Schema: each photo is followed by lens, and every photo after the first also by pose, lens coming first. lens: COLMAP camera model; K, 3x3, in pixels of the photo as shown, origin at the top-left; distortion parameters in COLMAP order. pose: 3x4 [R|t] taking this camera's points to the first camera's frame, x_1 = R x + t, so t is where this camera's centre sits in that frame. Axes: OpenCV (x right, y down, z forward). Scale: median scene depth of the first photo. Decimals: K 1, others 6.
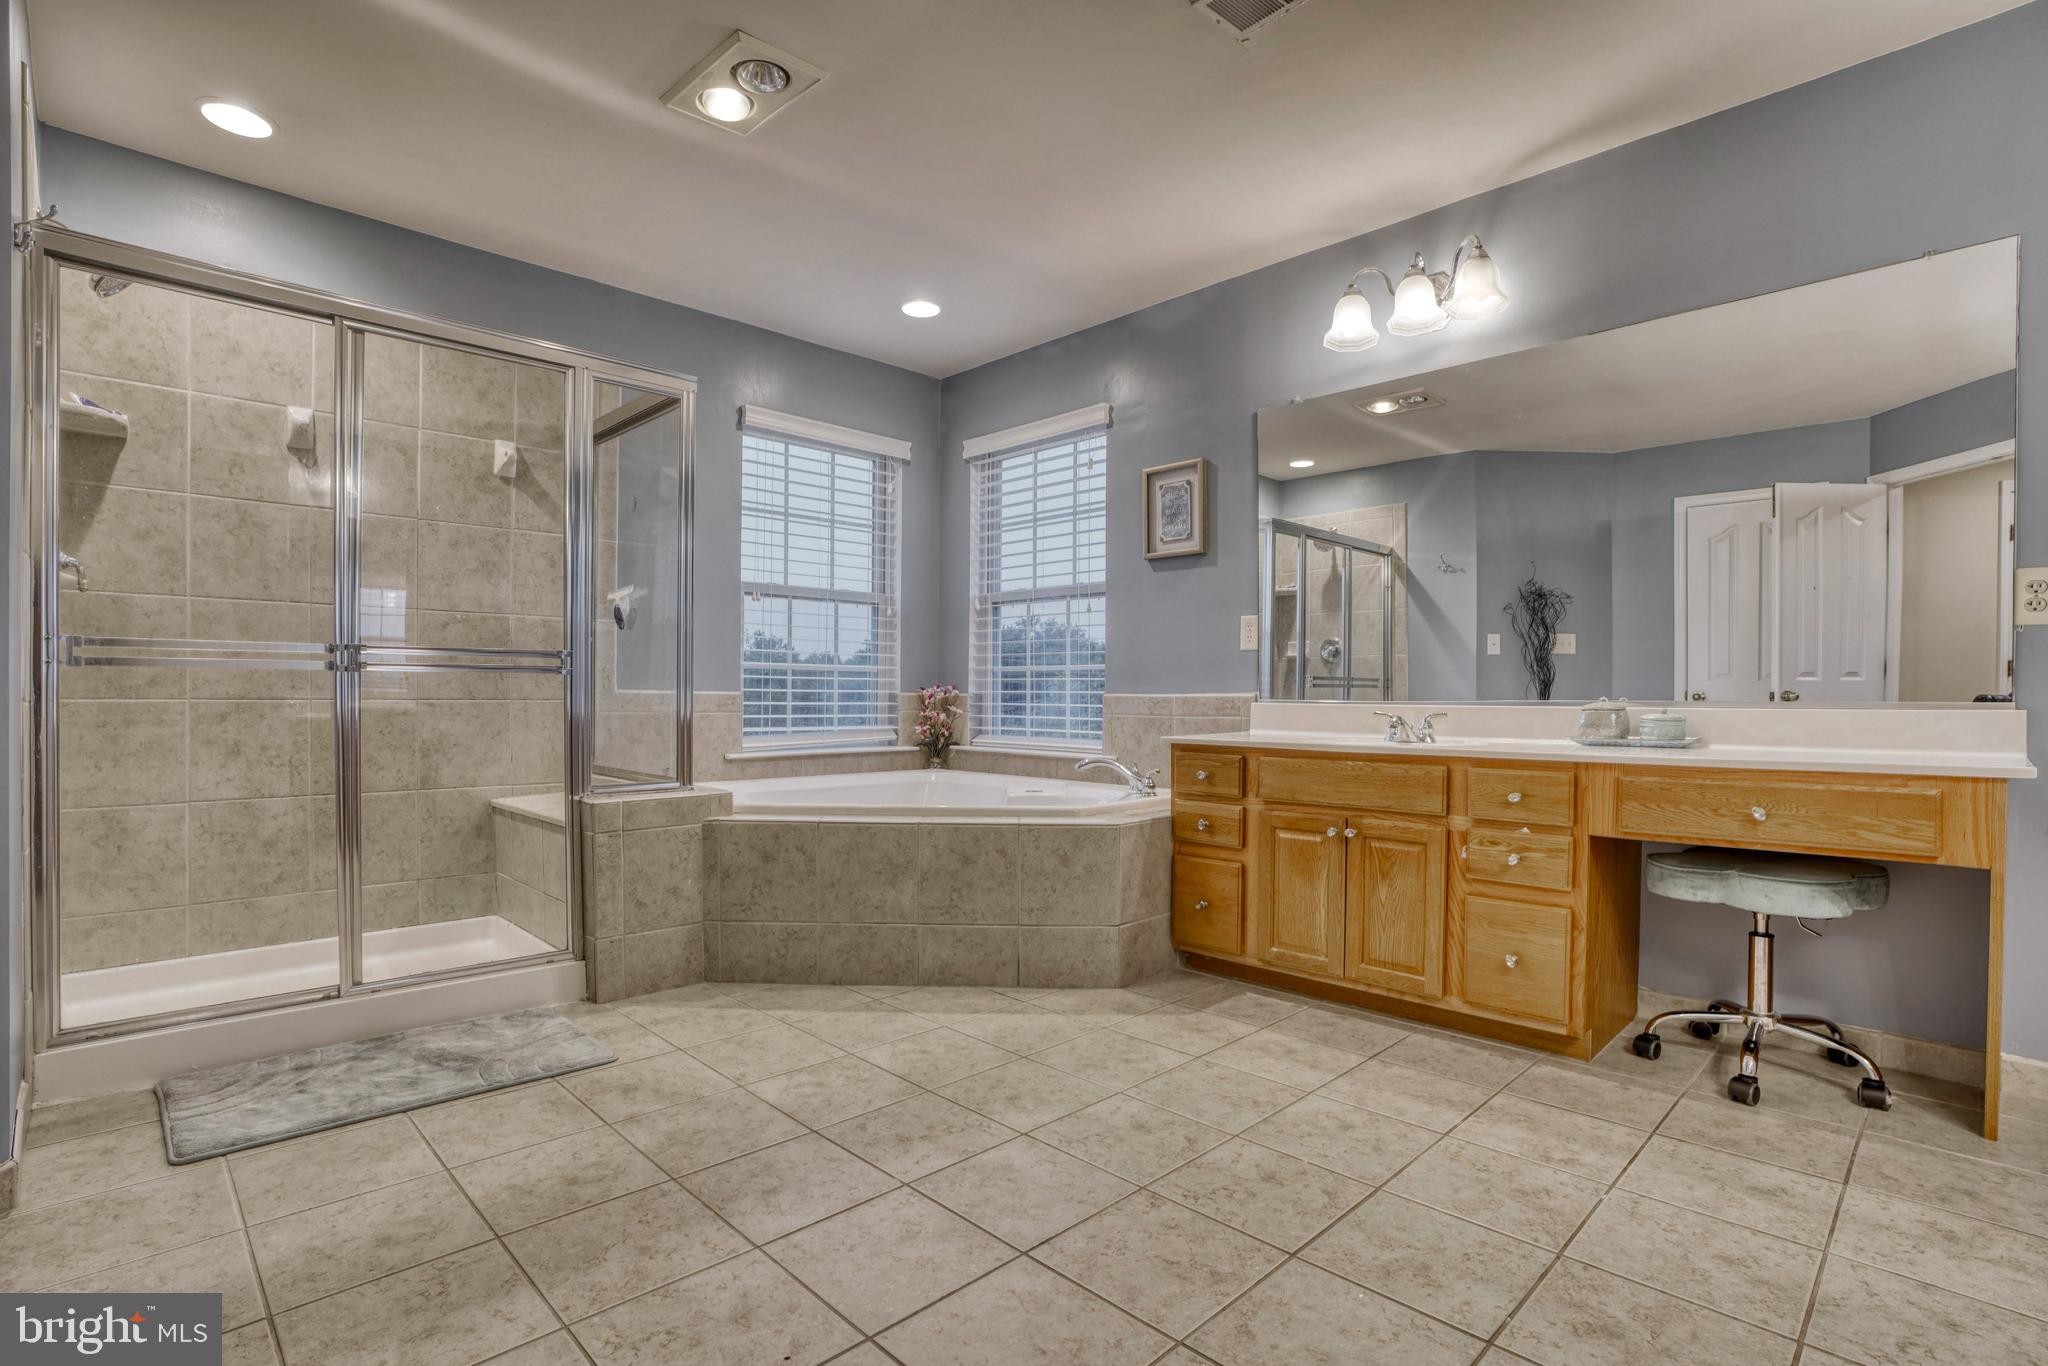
lens RADIAL K [[976.4, 0, 1003.6], [0, 976.4, 697.2], [0, 0, 1]] dist [-0.067682, 0.028472]
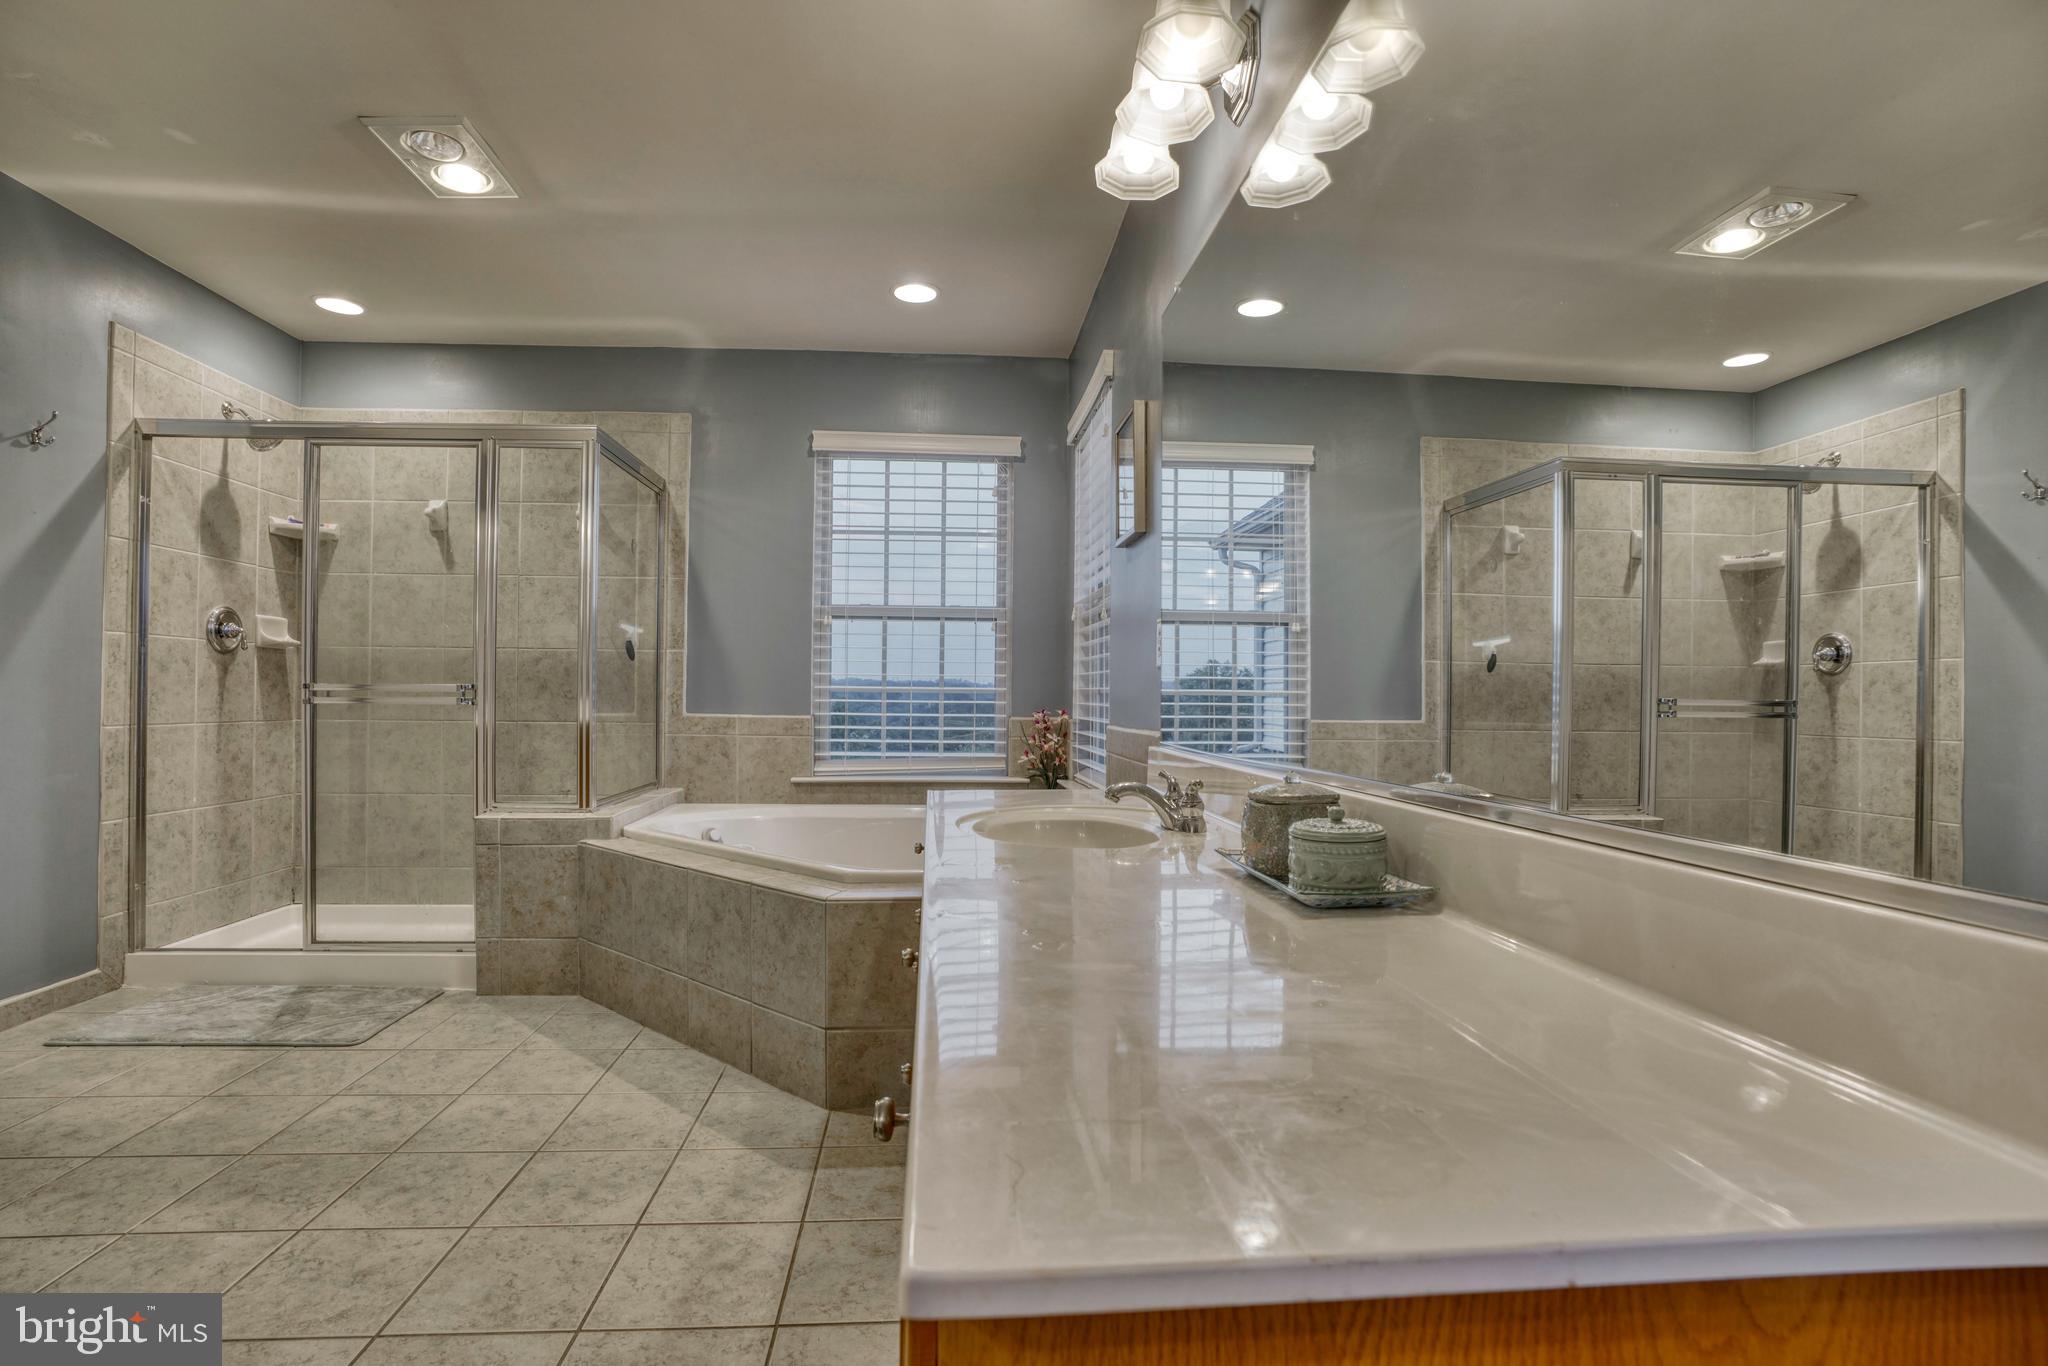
lens RADIAL K [[968.5, 0, 1024.0], [0, 968.5, 683.0], [0, 0, 1]] dist [-0.070808, 0.026912]
pose [[0.776769, -0.008092, -0.629733, 0.728306], [-0.005854, 0.999781, -0.020068, -0.028561], [0.629758, 0.019274, 0.776552, 0.495993]]
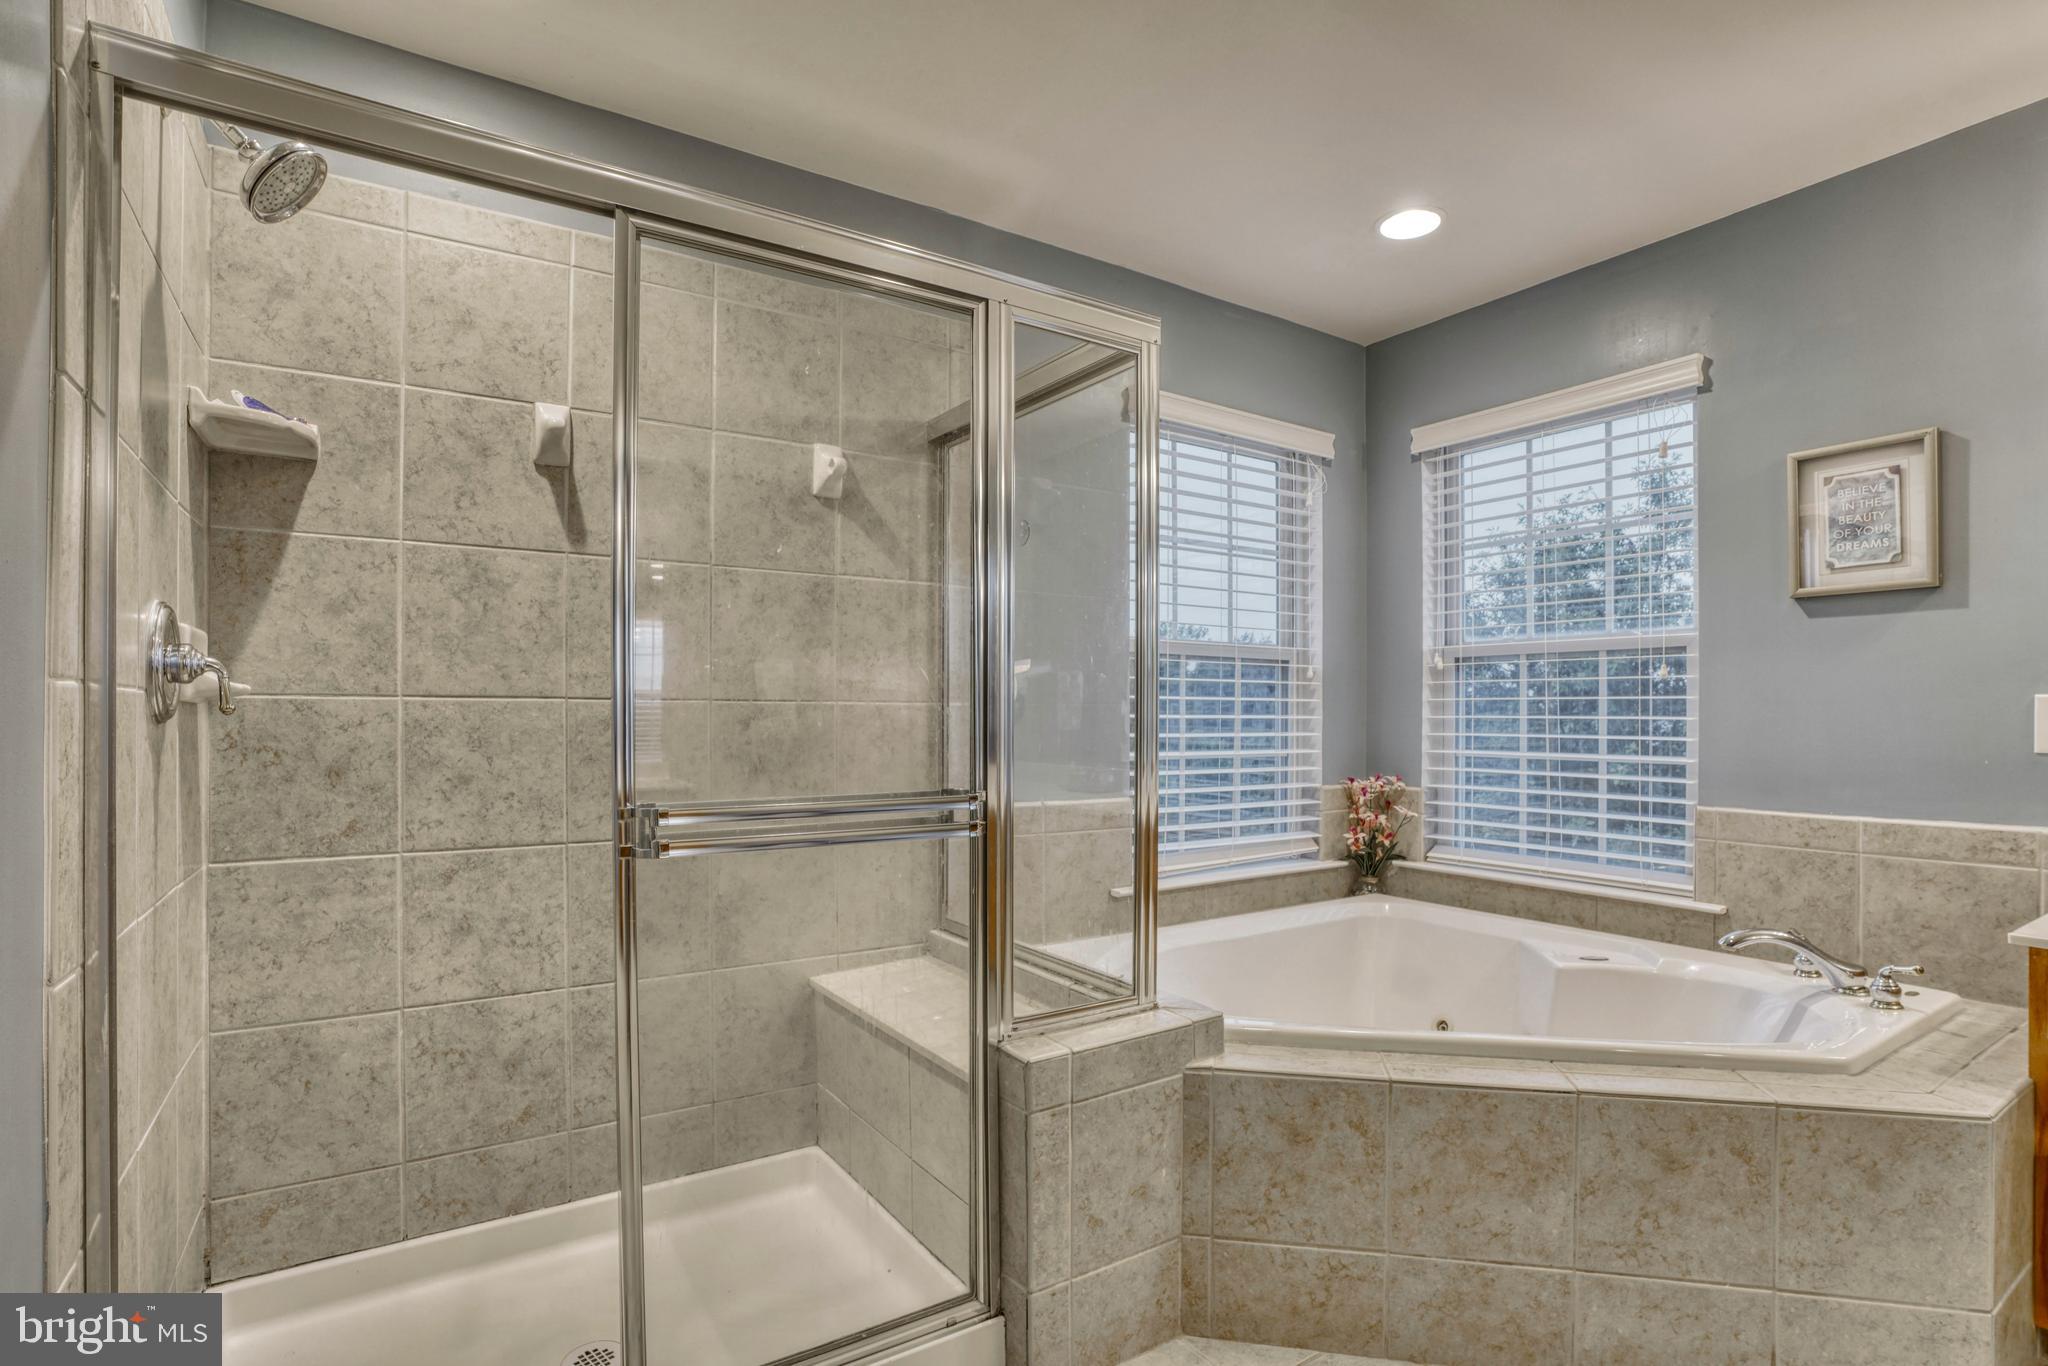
lens RADIAL K [[996.6, 0, 1012.9], [0, 996.6, 708.2], [0, 0, 1]] dist [-0.075789, 0.035173]
pose [[0.981717, -0.004562, -0.190290, -0.298303], [0.002517, 0.999937, -0.010982, -0.085032], [0.190328, 0.010302, 0.981666, 0.392247]]
